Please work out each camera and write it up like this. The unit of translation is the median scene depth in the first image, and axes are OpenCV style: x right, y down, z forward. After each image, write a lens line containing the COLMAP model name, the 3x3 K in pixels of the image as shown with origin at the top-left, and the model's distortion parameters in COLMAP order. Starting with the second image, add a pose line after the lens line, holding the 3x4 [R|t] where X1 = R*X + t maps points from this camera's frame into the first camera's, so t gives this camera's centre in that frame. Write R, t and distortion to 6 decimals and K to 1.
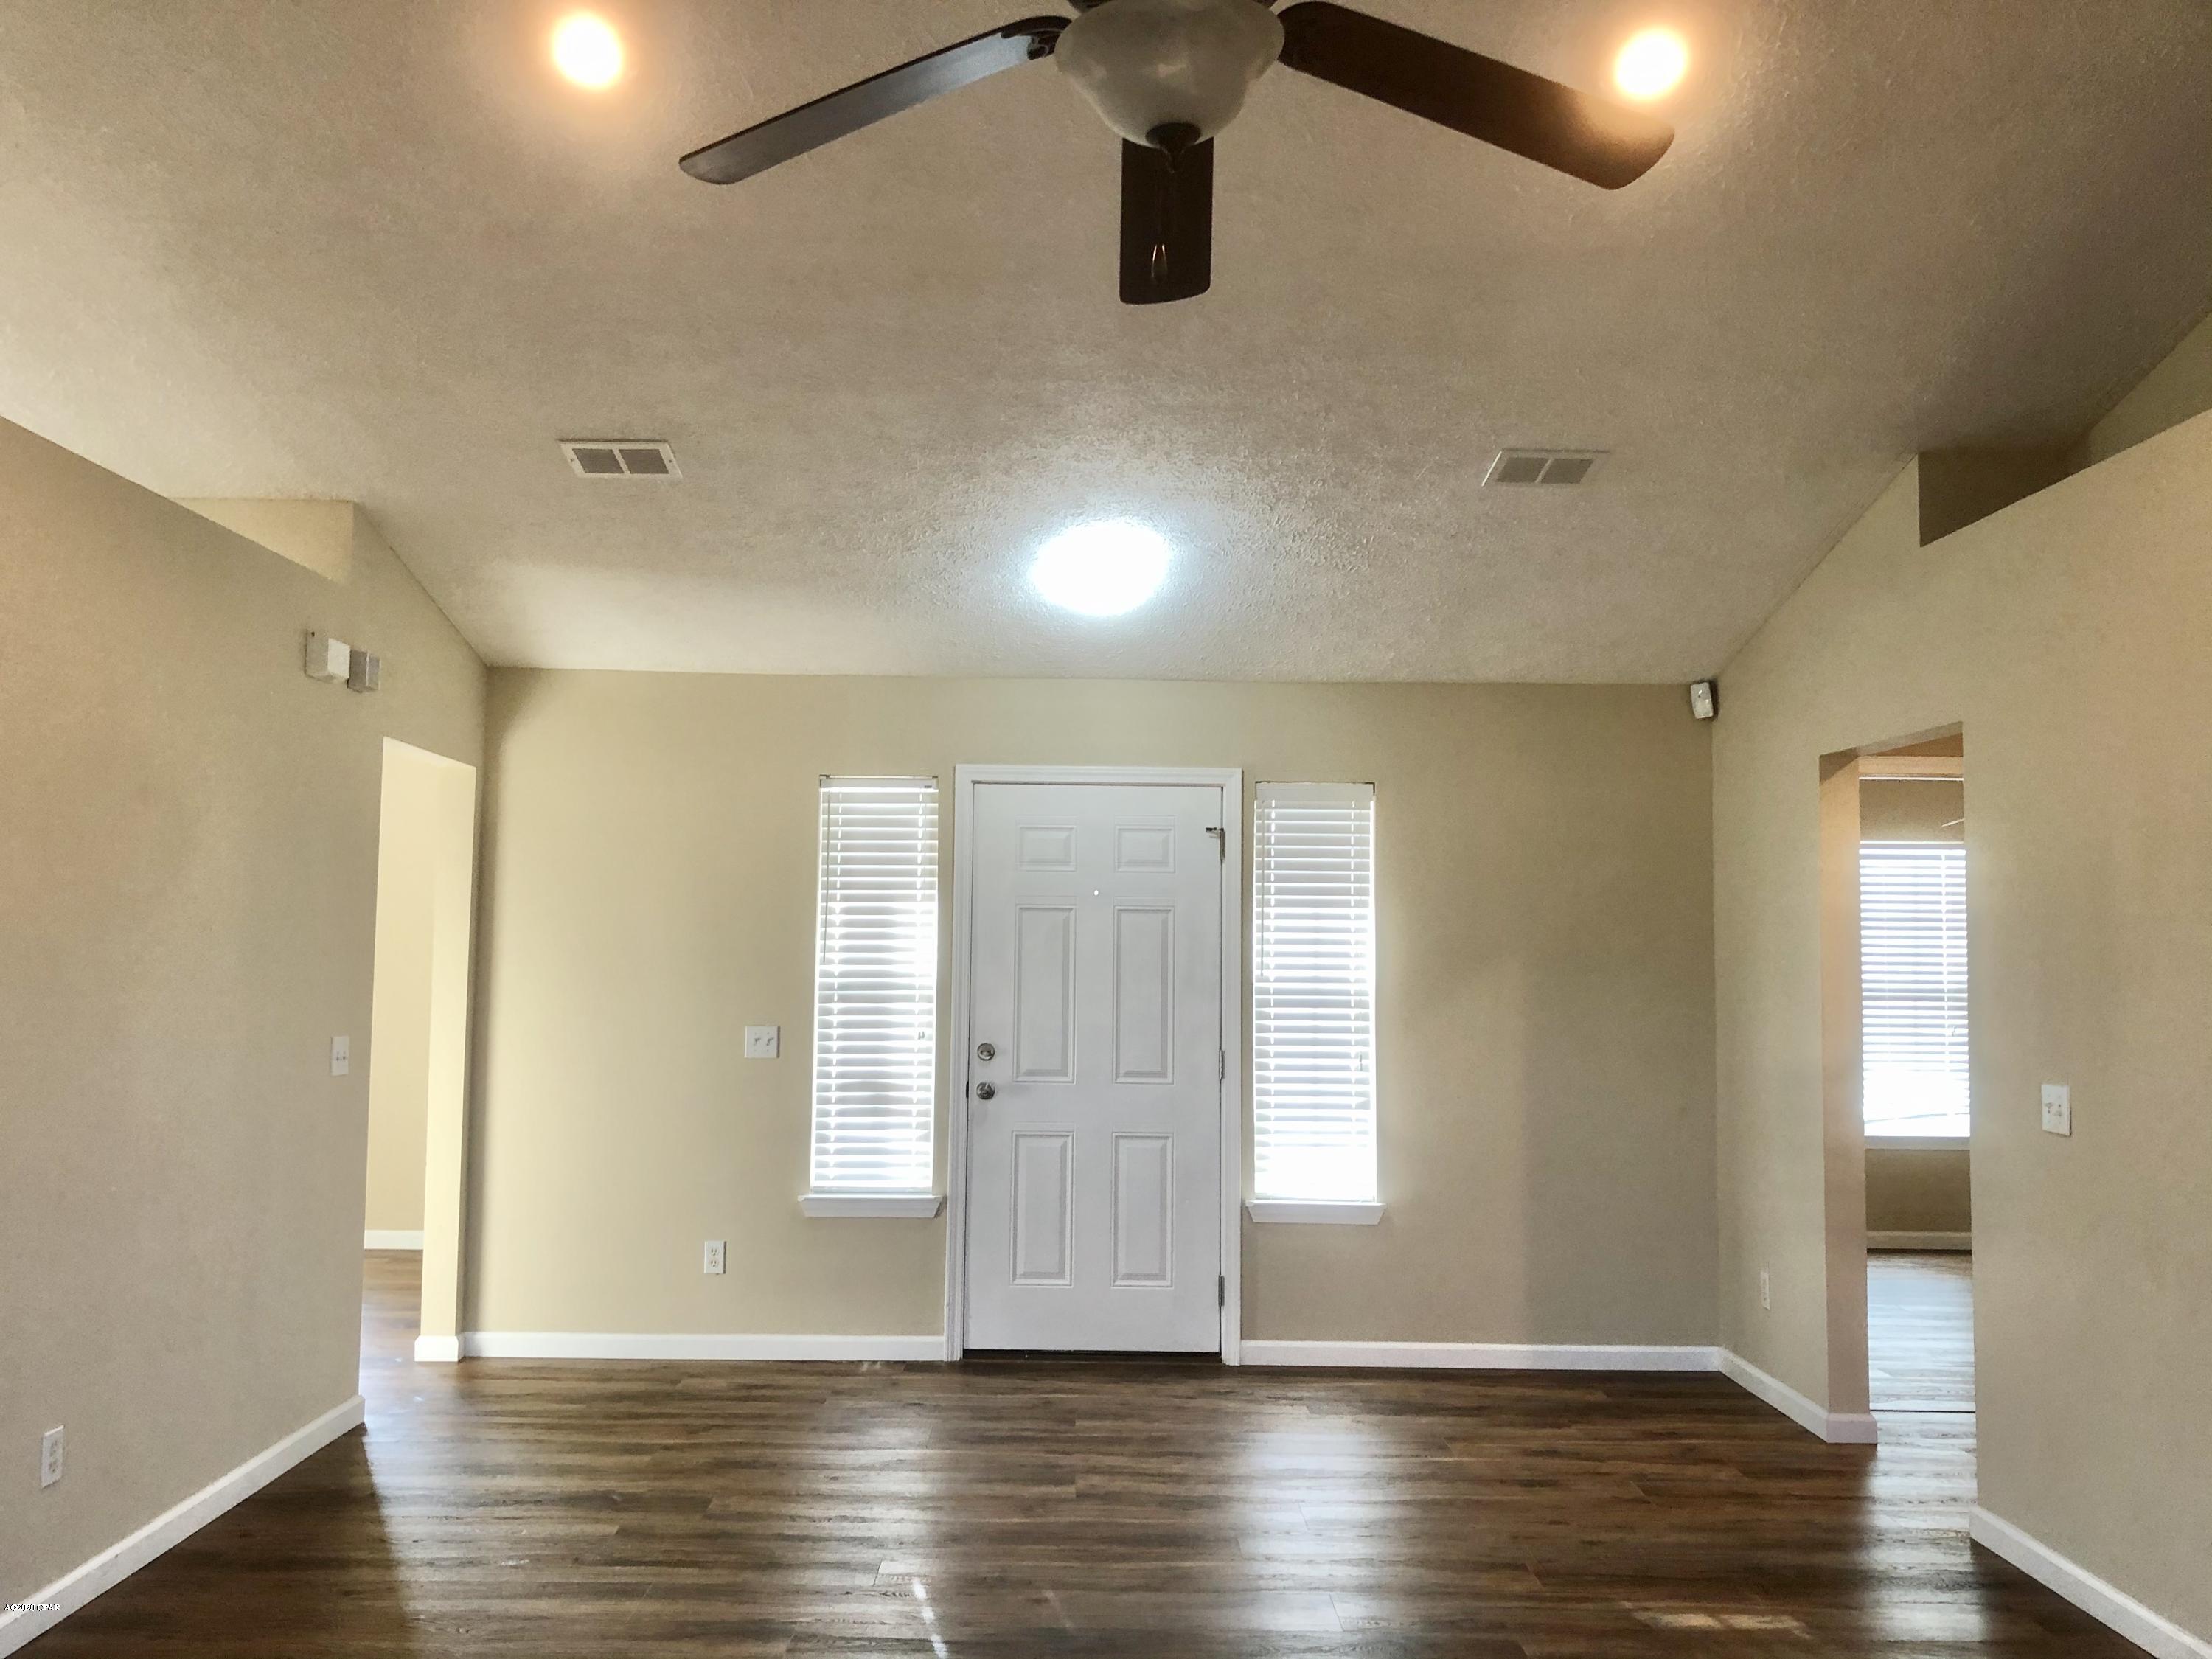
lens RADIAL K [[1818.1, 0, 1083.3], [0, 1818.1, 824.8], [0, 0, 1]] dist [0.027933, -0.037363]
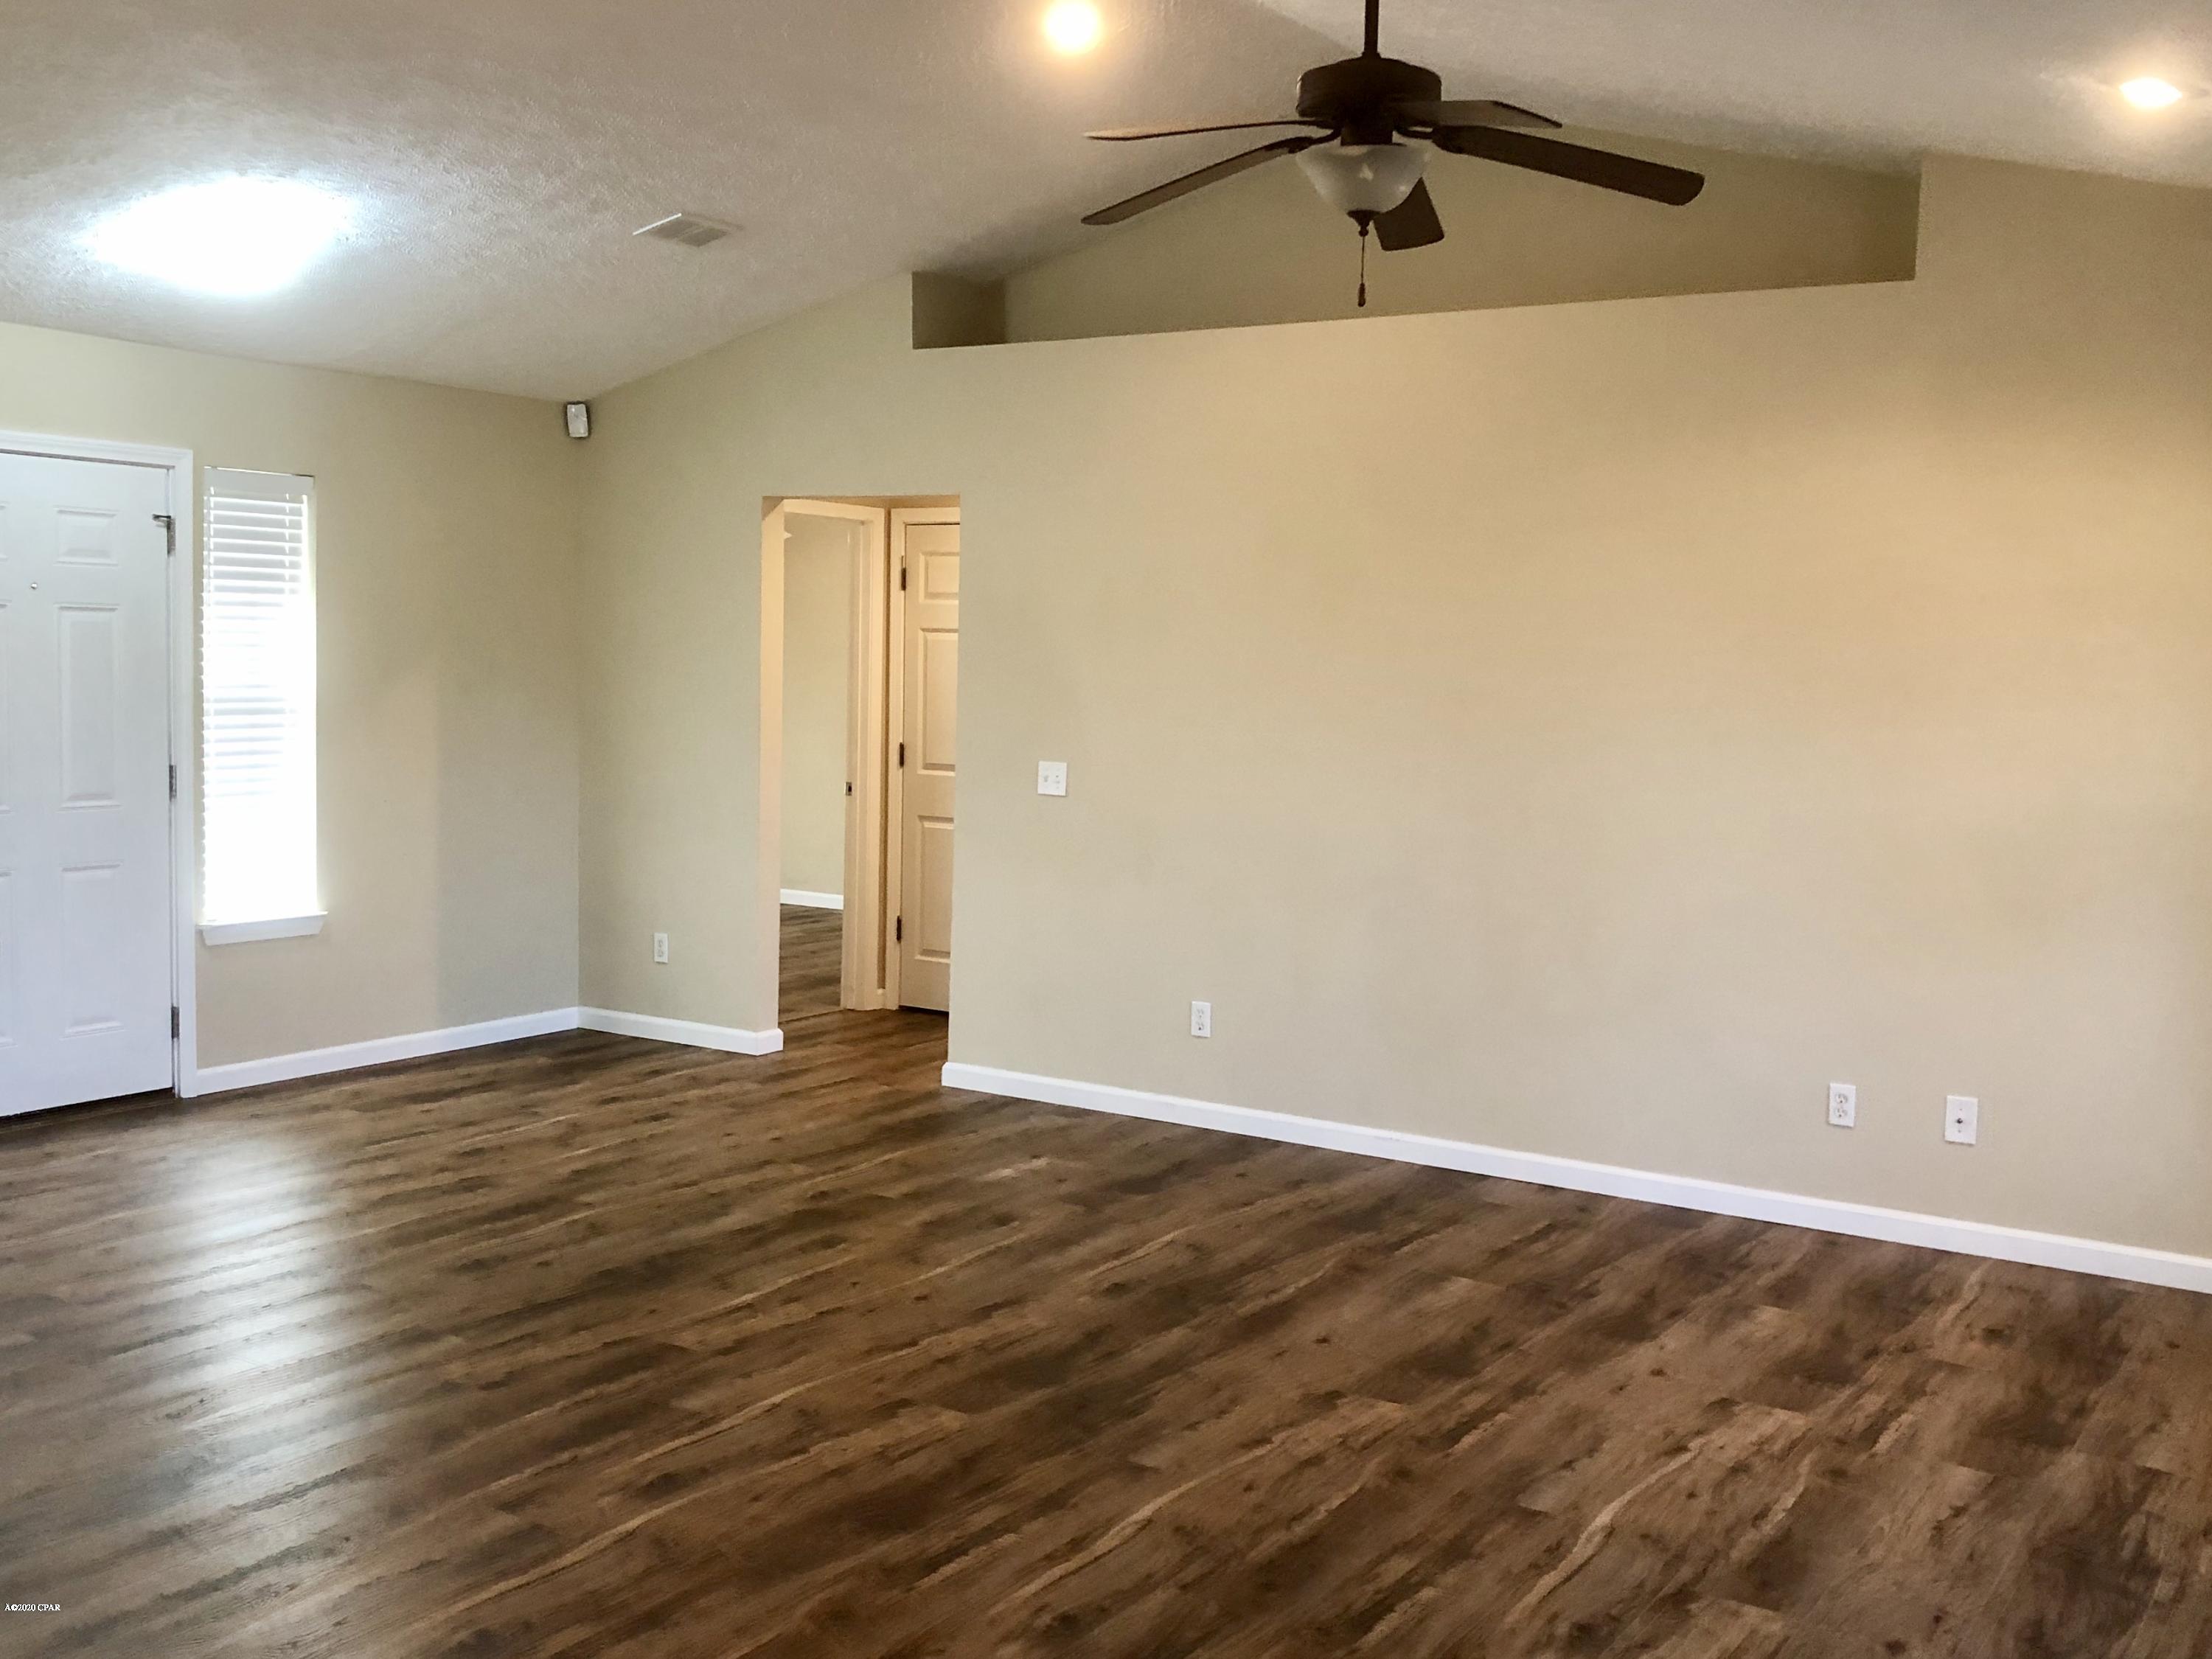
lens RADIAL K [[2183.1, 0, 1101.8], [0, 2183.1, 821.3], [0, 0, 1]] dist [0.047199, 0.000000]
pose [[0.543111, -0.064284, 0.837196, -0.597946], [-0.078276, 0.988847, 0.126708, -0.023180], [-0.836004, -0.134350, 0.532022, 0.026552]]
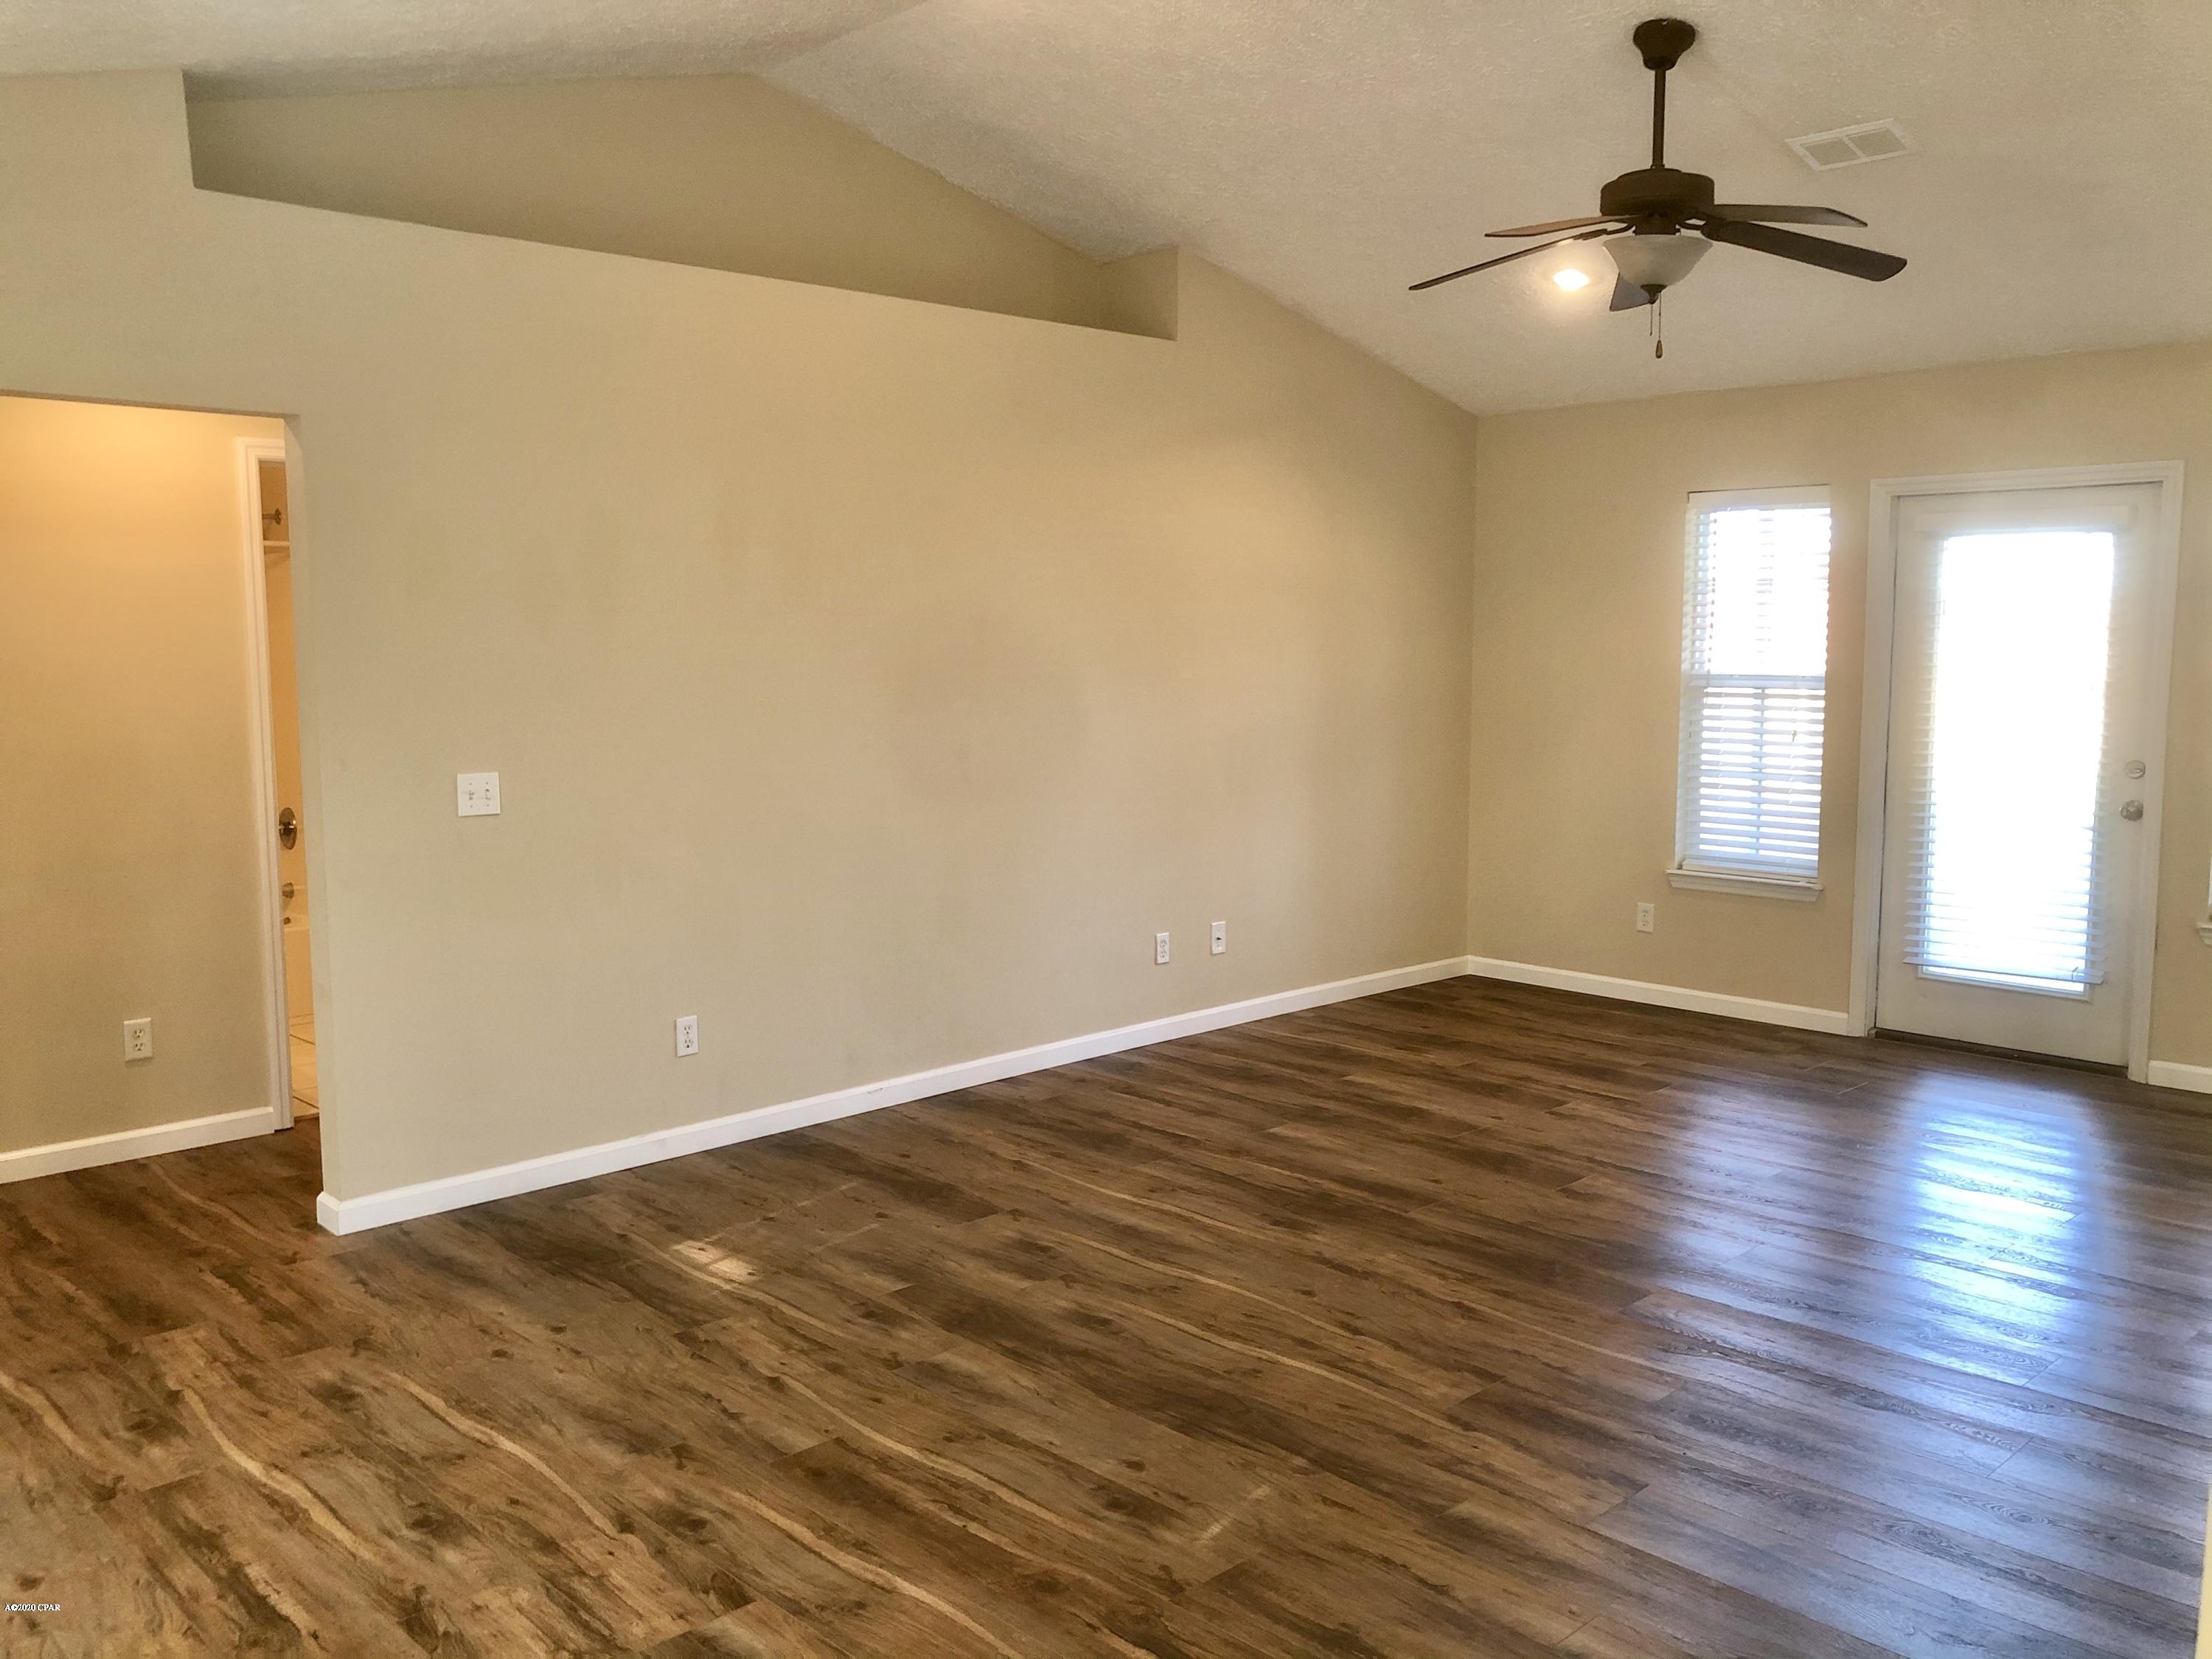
lens RADIAL K [[1818.1, 0, 1086.6], [0, 1818.1, 839.9], [0, 0, 1]] dist [0.027933, -0.037363]
pose [[-0.687028, -0.087586, 0.721333, -0.369231], [-0.048621, 0.996025, 0.074632, 0.052777], [-0.725002, 0.016202, -0.688556, 1.003720]]
